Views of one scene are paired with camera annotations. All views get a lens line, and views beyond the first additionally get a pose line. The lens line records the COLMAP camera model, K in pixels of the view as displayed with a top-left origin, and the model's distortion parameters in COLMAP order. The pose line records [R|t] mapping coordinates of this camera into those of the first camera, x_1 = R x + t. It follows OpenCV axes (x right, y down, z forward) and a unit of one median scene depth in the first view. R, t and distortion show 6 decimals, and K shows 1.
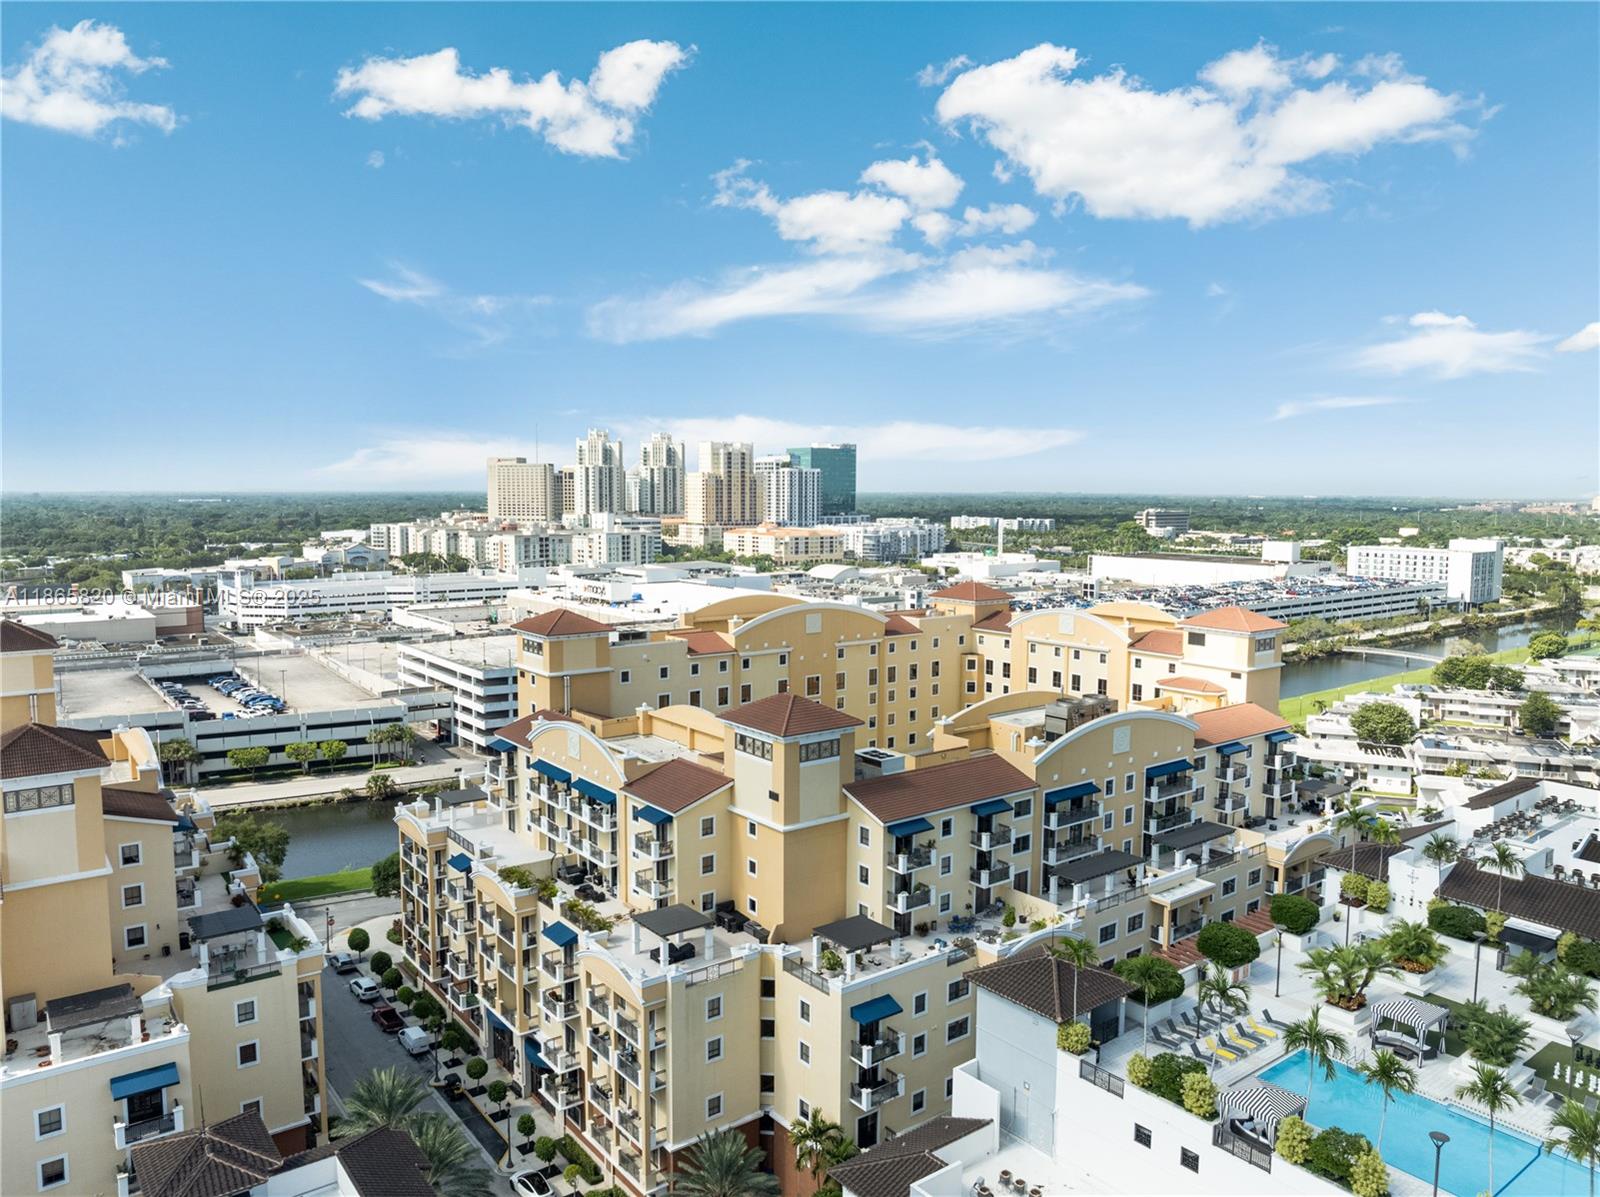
lens RADIAL K [[1130.5, 0, 806.1], [0, 1130.5, 600.5], [0, 0, 1]] dist [-0.035909, 0.002678]
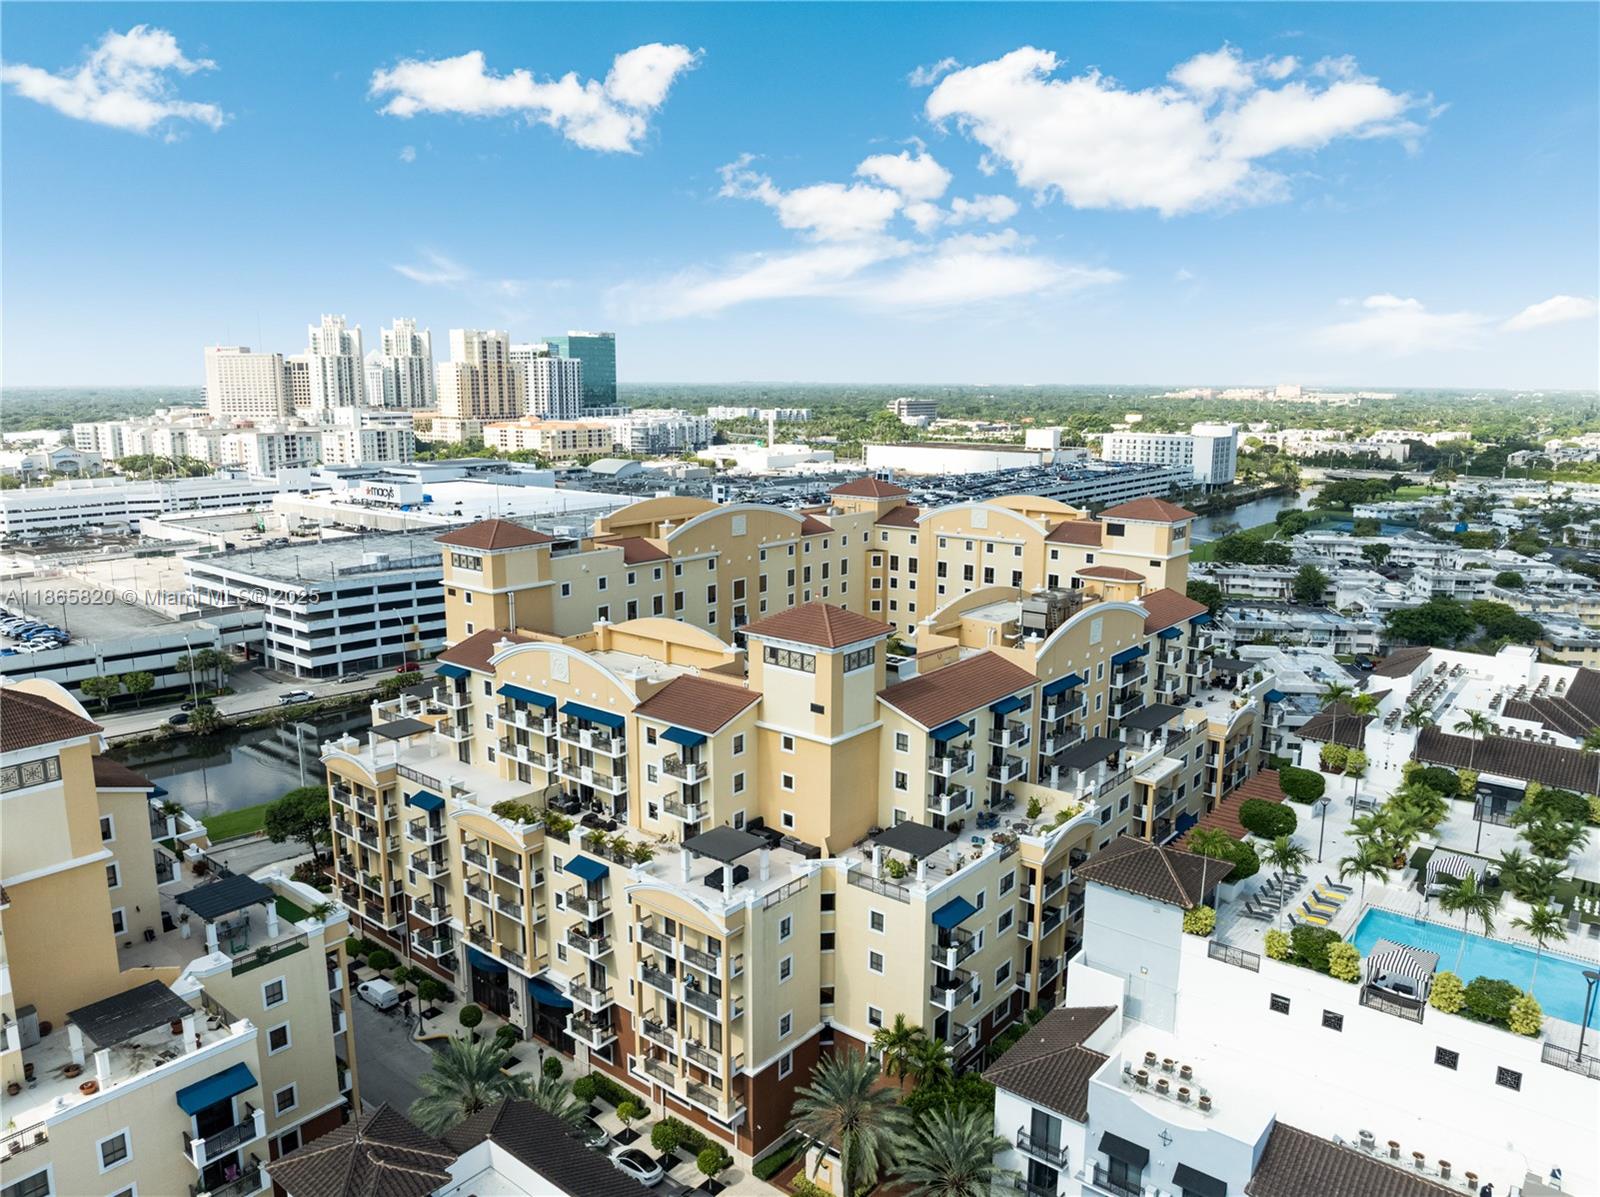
lens RADIAL K [[1130.5, 0, 804.9], [0, 1130.5, 596.6], [0, 0, 1]] dist [-0.035909, 0.002678]
pose [[0.973558, -0.045133, 0.223938, -0.225004], [0.024221, 0.995157, 0.095266, -0.014093], [-0.227153, -0.087323, 0.969936, 0.060587]]
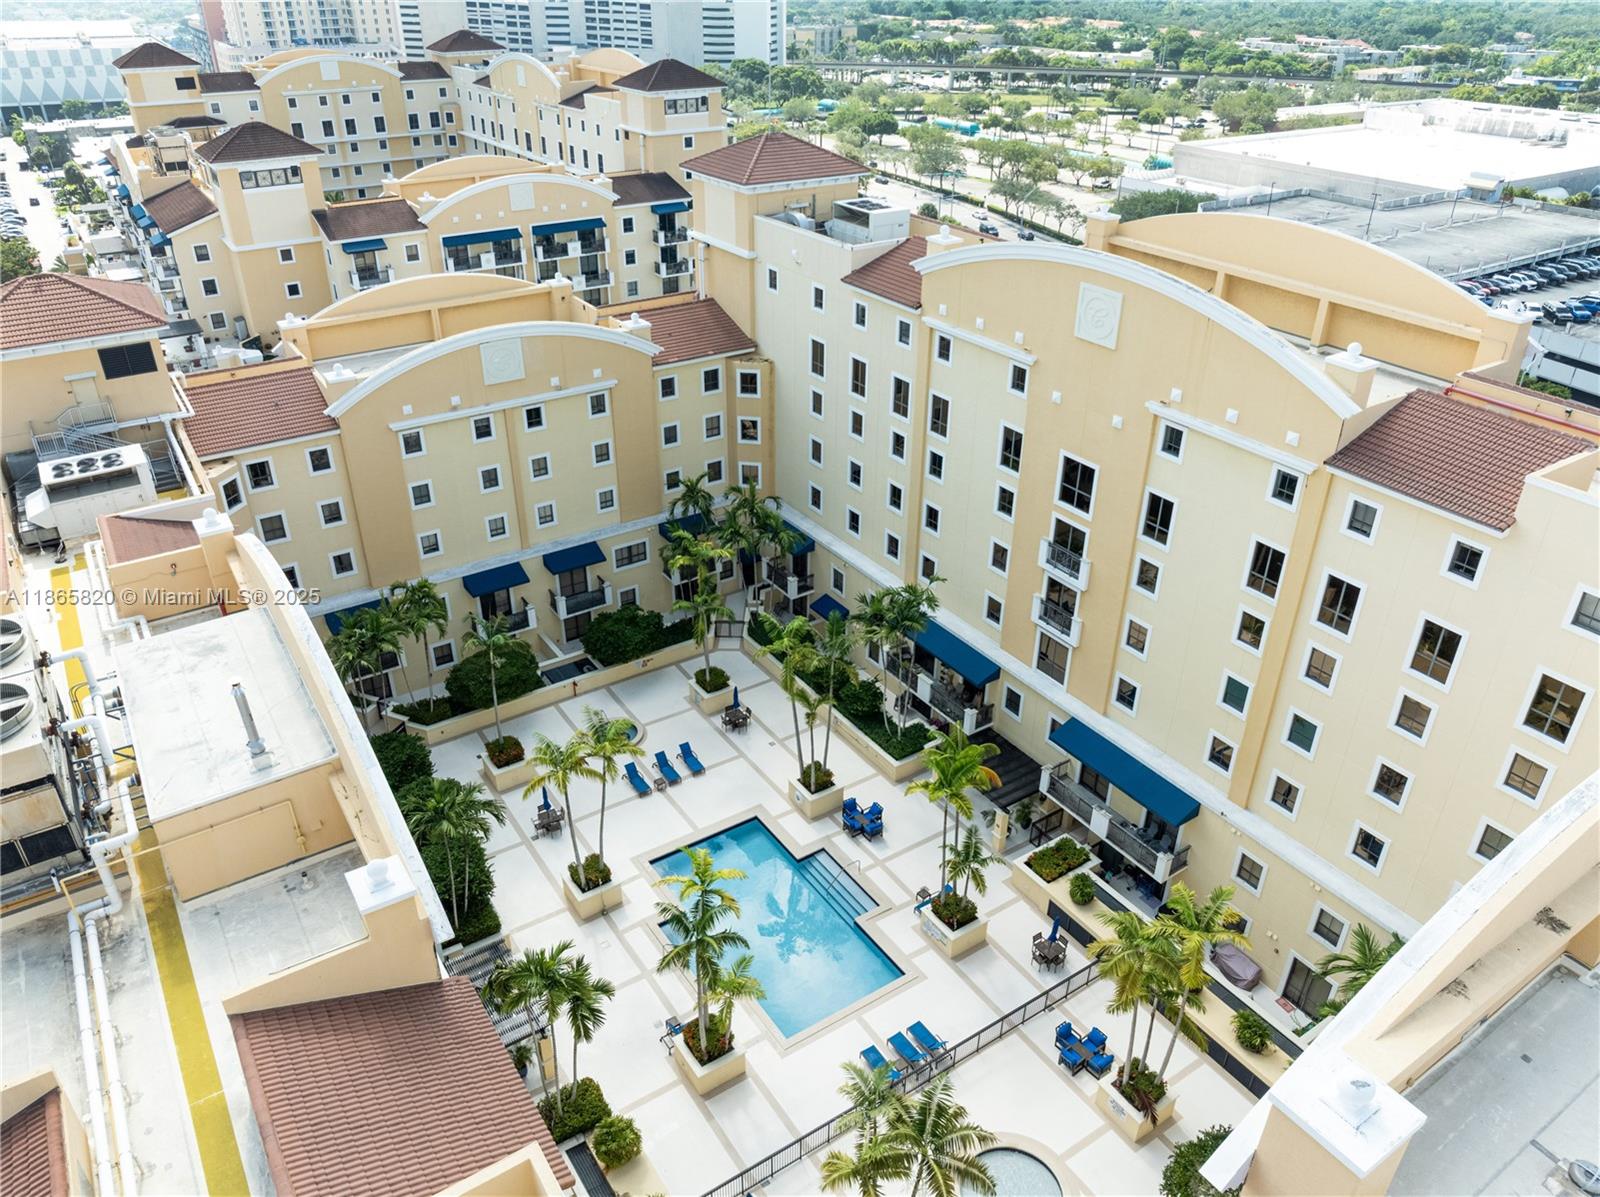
lens RADIAL K [[1130.5, 0, 798.3], [0, 1130.5, 595.8], [0, 0, 1]] dist [-0.035909, 0.002678]
pose [[-0.066967, 0.493762, -0.867014, 0.500592], [-0.102728, 0.860935, 0.498235, -0.096131], [0.992453, 0.122432, -0.006931, 1.314239]]
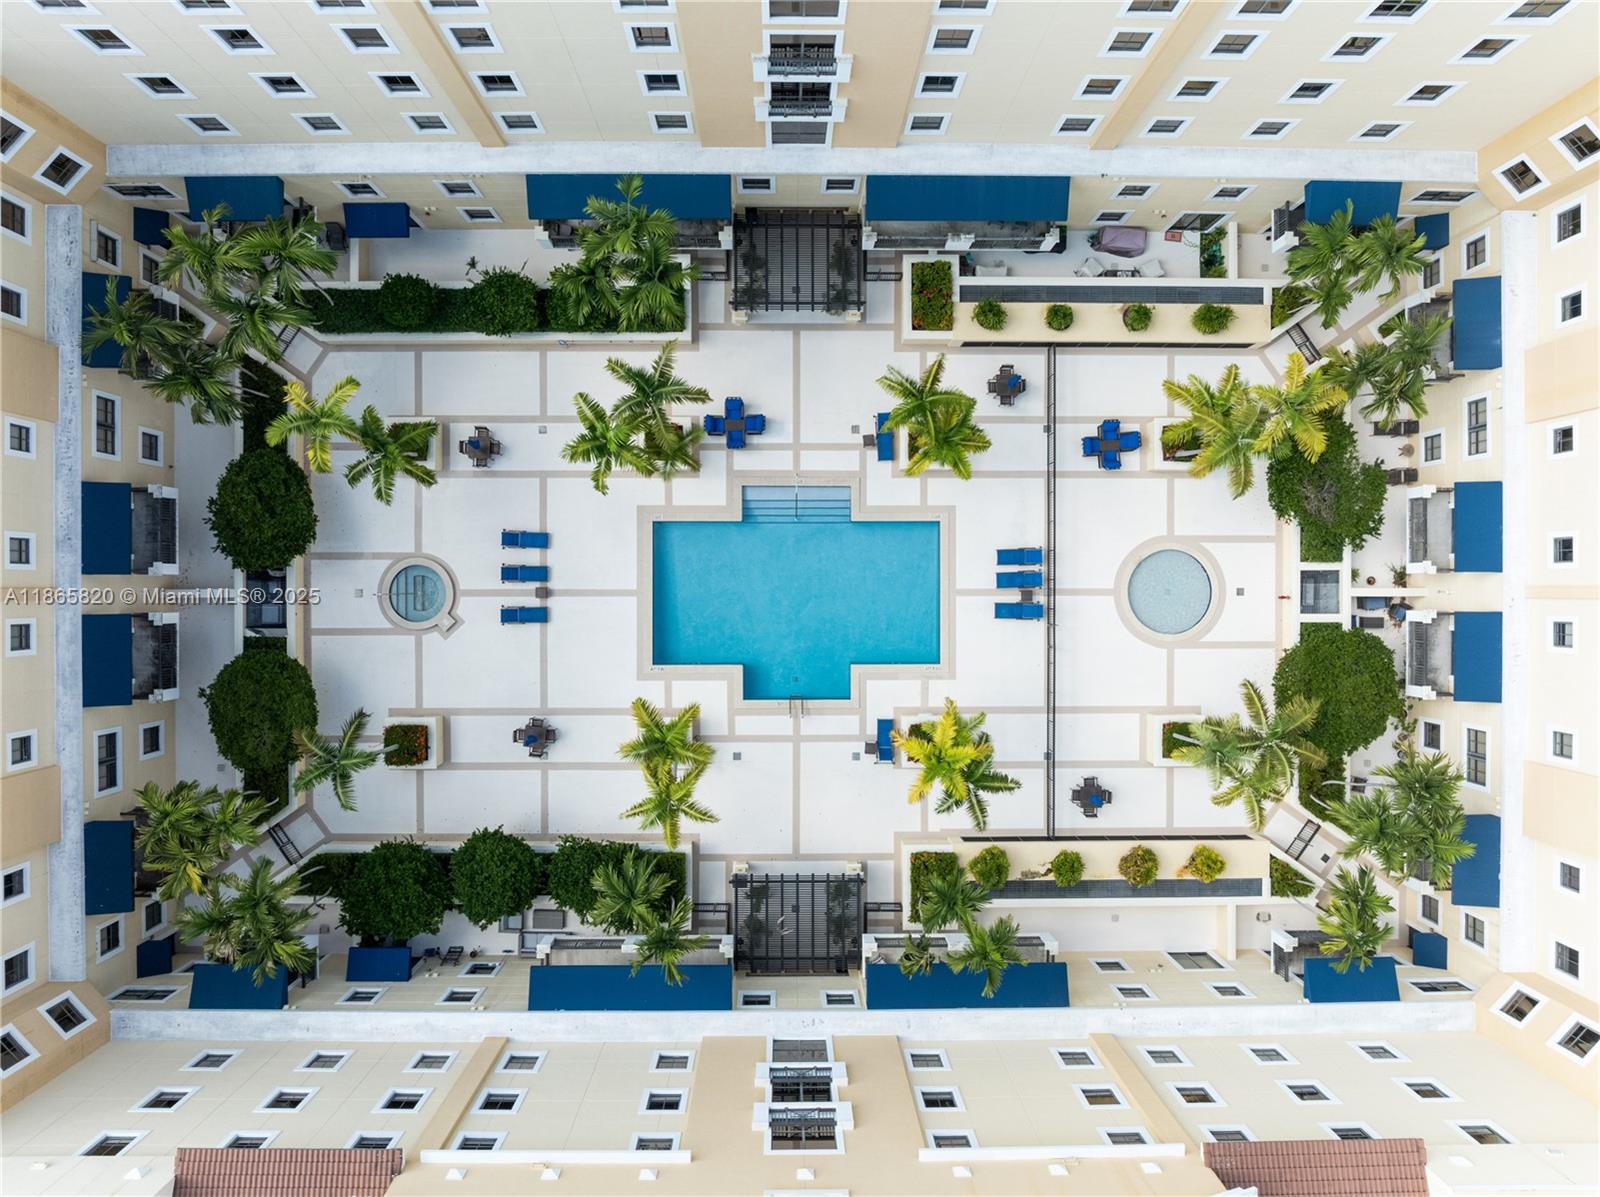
lens RADIAL K [[1130.5, 0, 799.8], [0, 1130.5, 599.6], [0, 0, 1]] dist [-0.035909, 0.002678]
pose [[0.796766, 0.603923, 0.020989, 0.105887], [-0.075983, 0.065667, 0.994944, -0.198469], [0.599492, -0.794333, 0.098209, 1.264523]]
